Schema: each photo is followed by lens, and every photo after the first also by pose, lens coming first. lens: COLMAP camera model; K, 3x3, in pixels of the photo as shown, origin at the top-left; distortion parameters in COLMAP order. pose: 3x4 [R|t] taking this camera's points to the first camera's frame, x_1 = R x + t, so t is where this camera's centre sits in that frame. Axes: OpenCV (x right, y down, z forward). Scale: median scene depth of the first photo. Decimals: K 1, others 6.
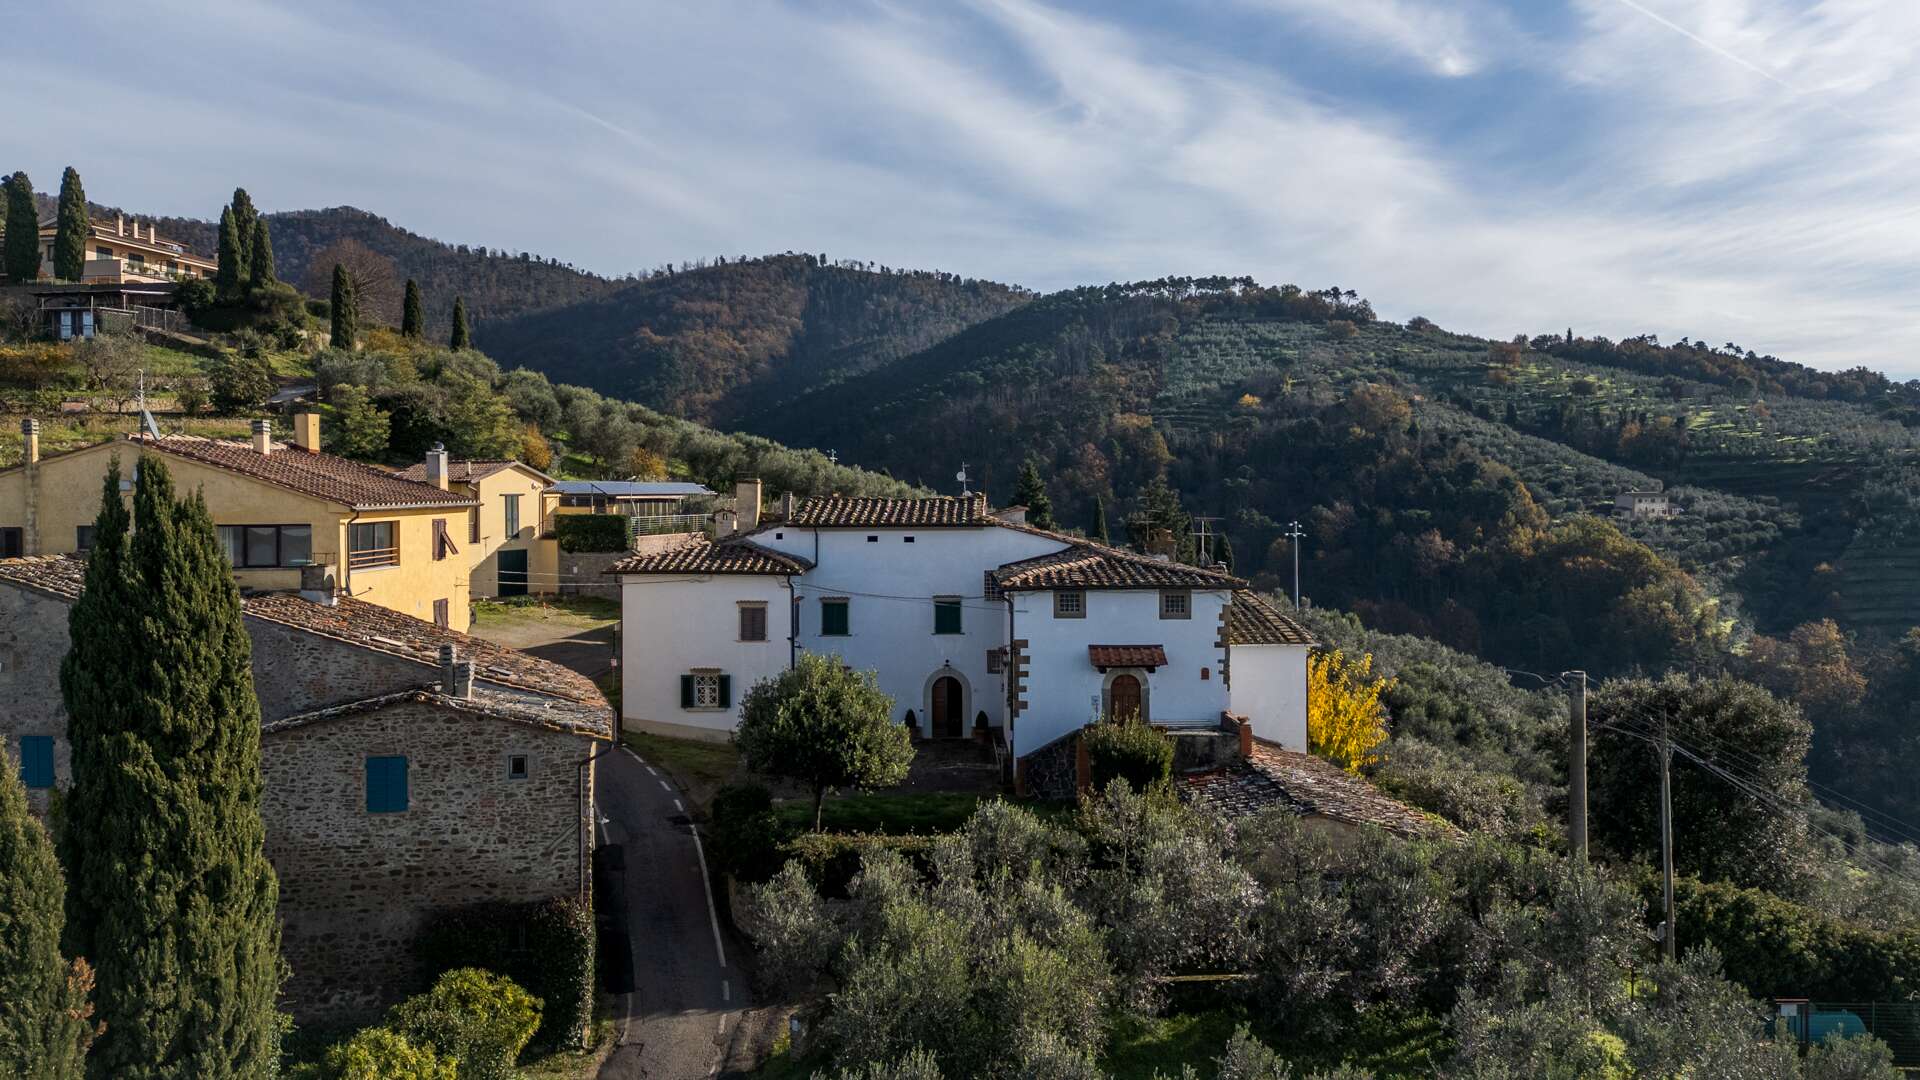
lens RADIAL K [[1391.9, 0, 965.8], [0, 1391.9, 513.2], [0, 0, 1]] dist [0.080380, -0.075516]
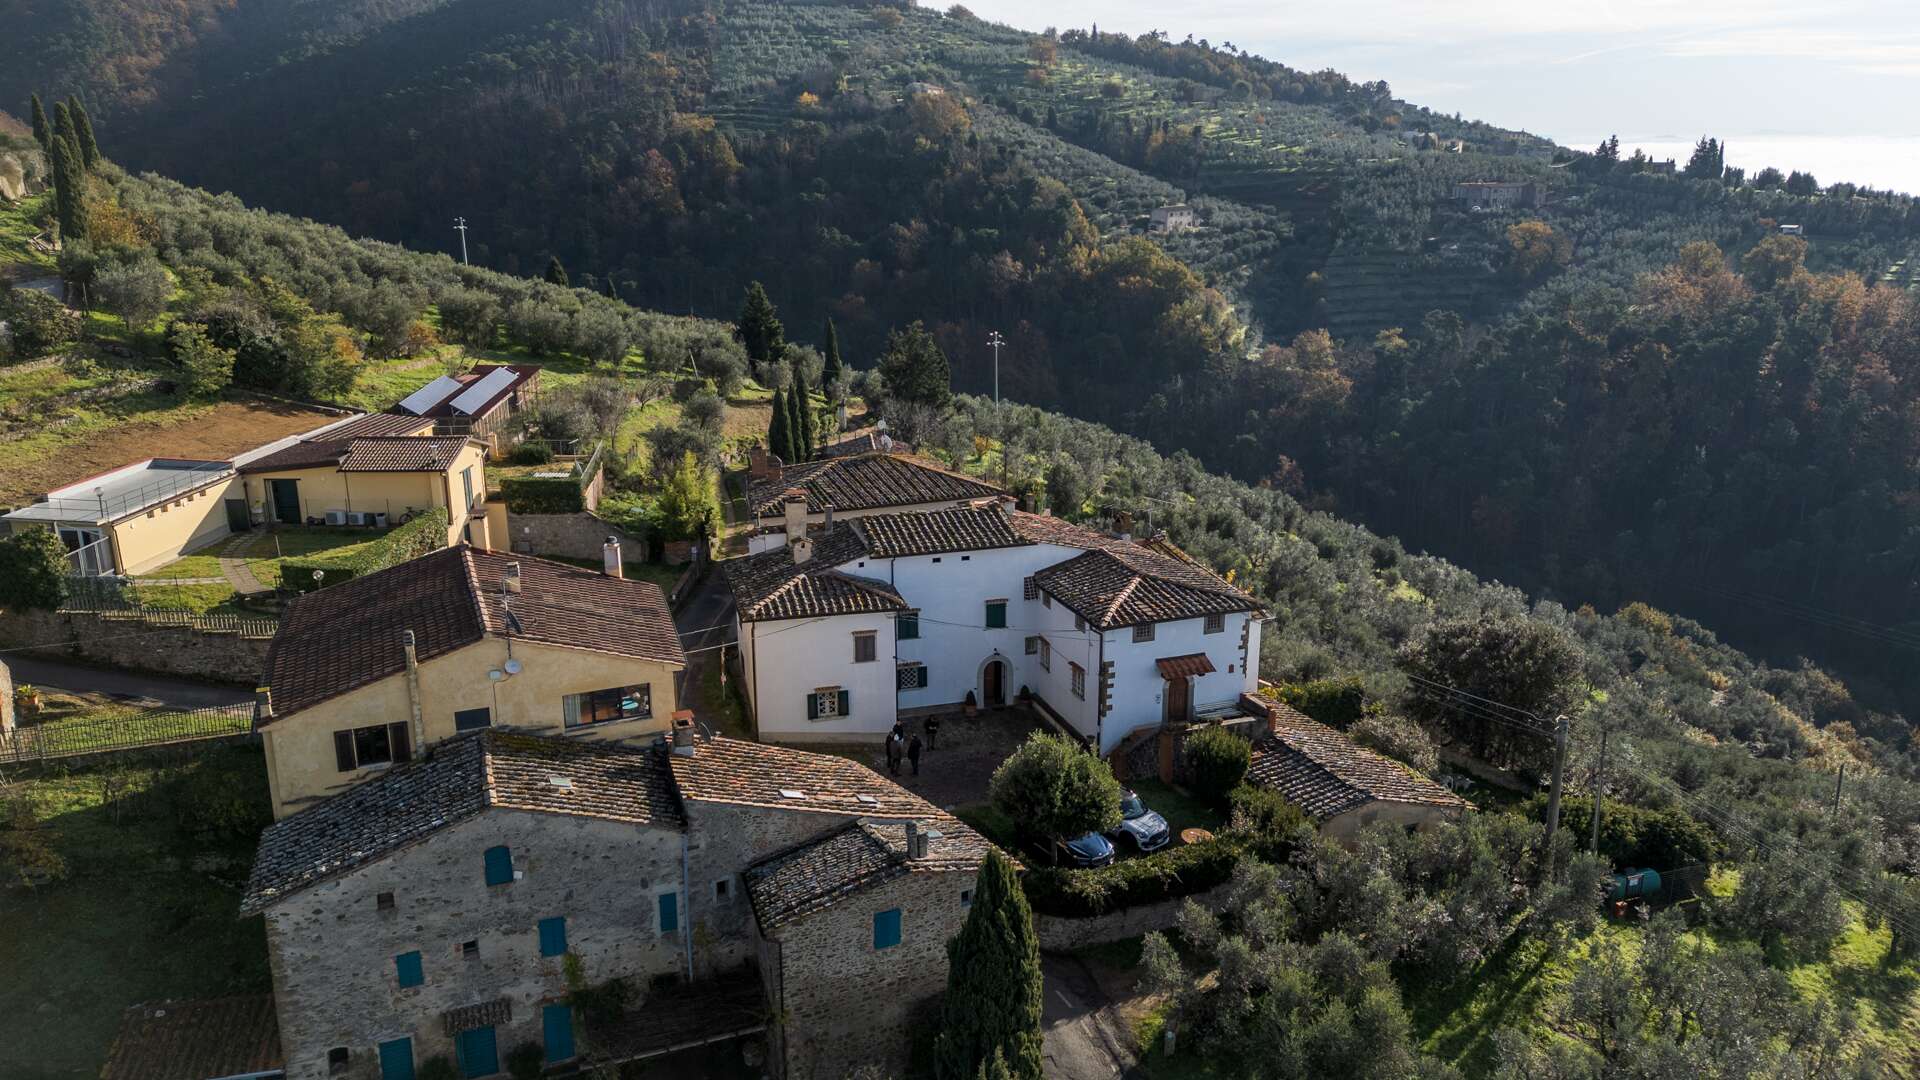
lens RADIAL K [[1391.9, 0, 957.6], [0, 1391.9, 547.3], [0, 0, 1]] dist [0.080380, -0.075516]
pose [[0.944357, -0.089705, 0.316453, -0.311513], [0.006731, 0.967161, 0.254075, -0.215902], [-0.328853, -0.237807, 0.913949, -0.077778]]
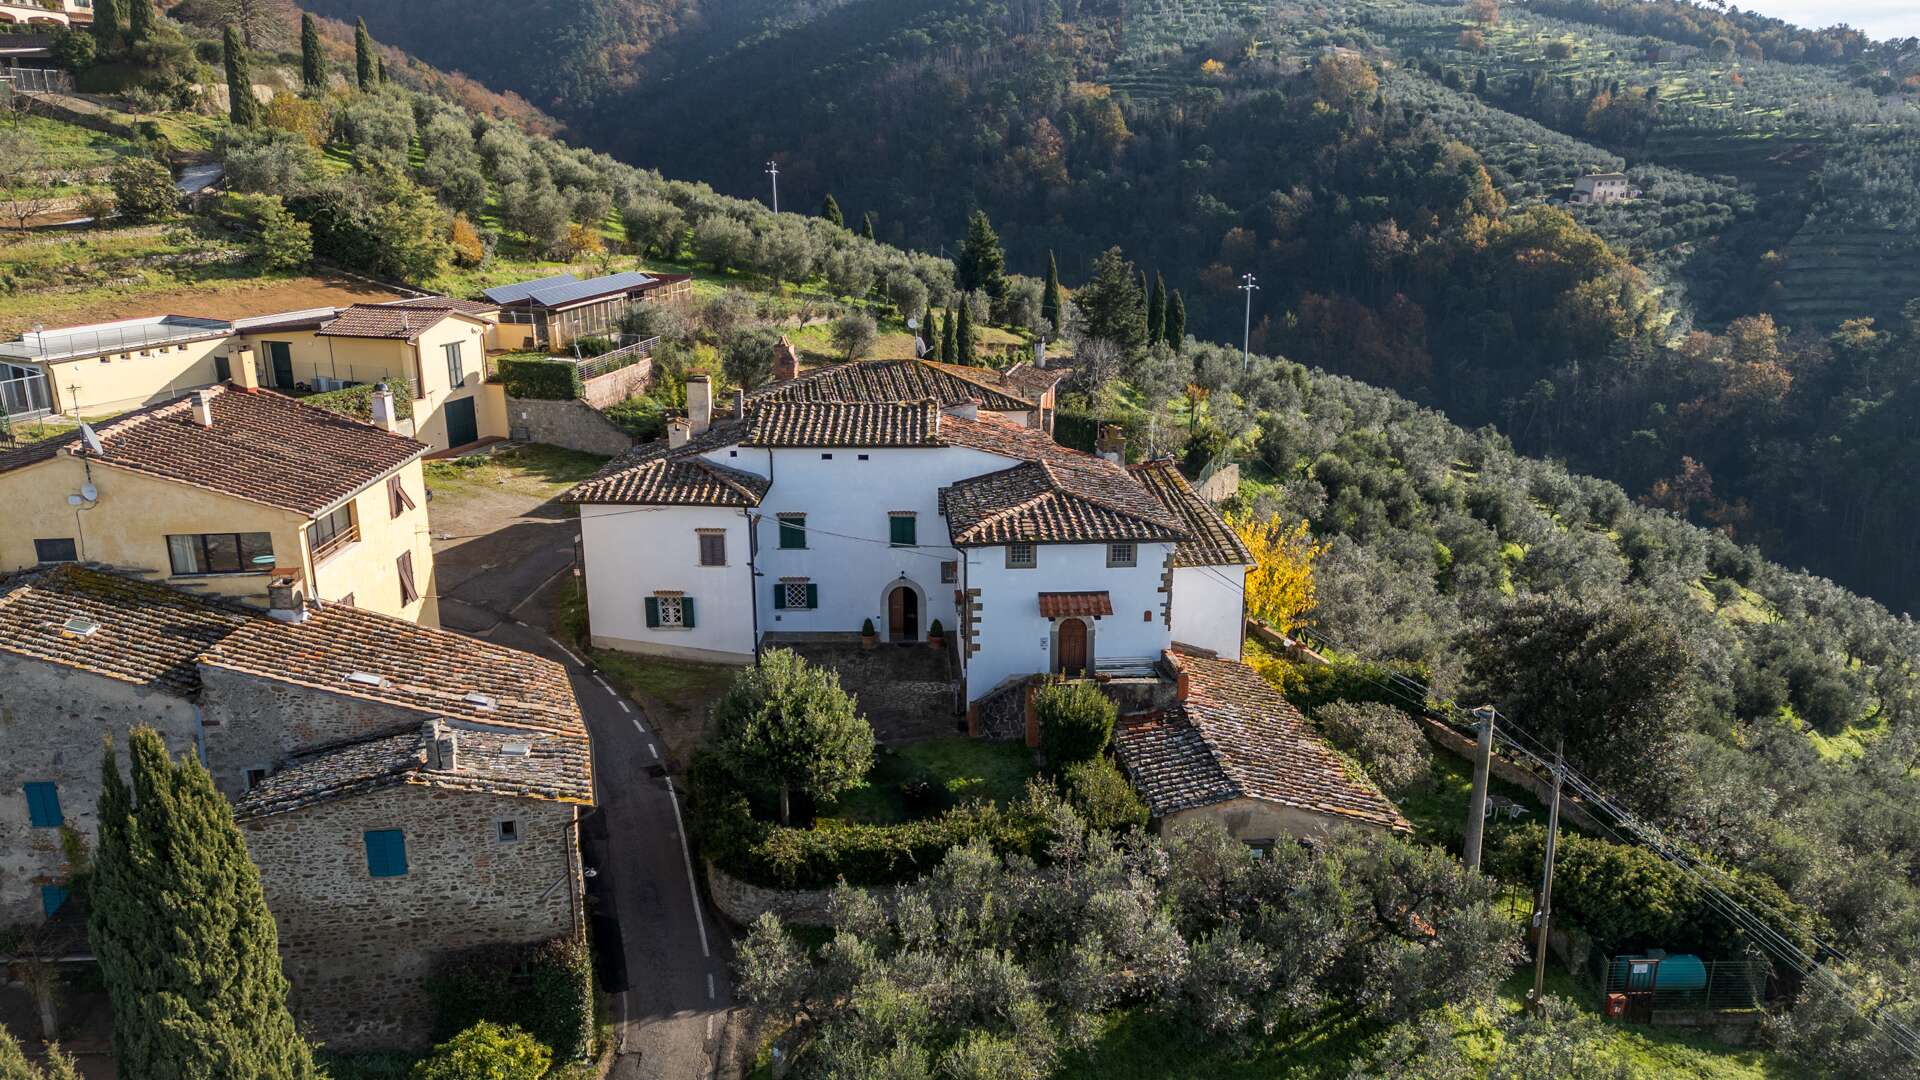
lens RADIAL K [[1391.9, 0, 969.8], [0, 1391.9, 553.6], [0, 0, 1]] dist [0.080380, -0.075516]
pose [[0.999241, -0.010052, 0.037638, -0.001418], [-0.000318, 0.963999, 0.265905, -0.131551], [-0.038956, -0.265715, 0.963264, 0.002371]]
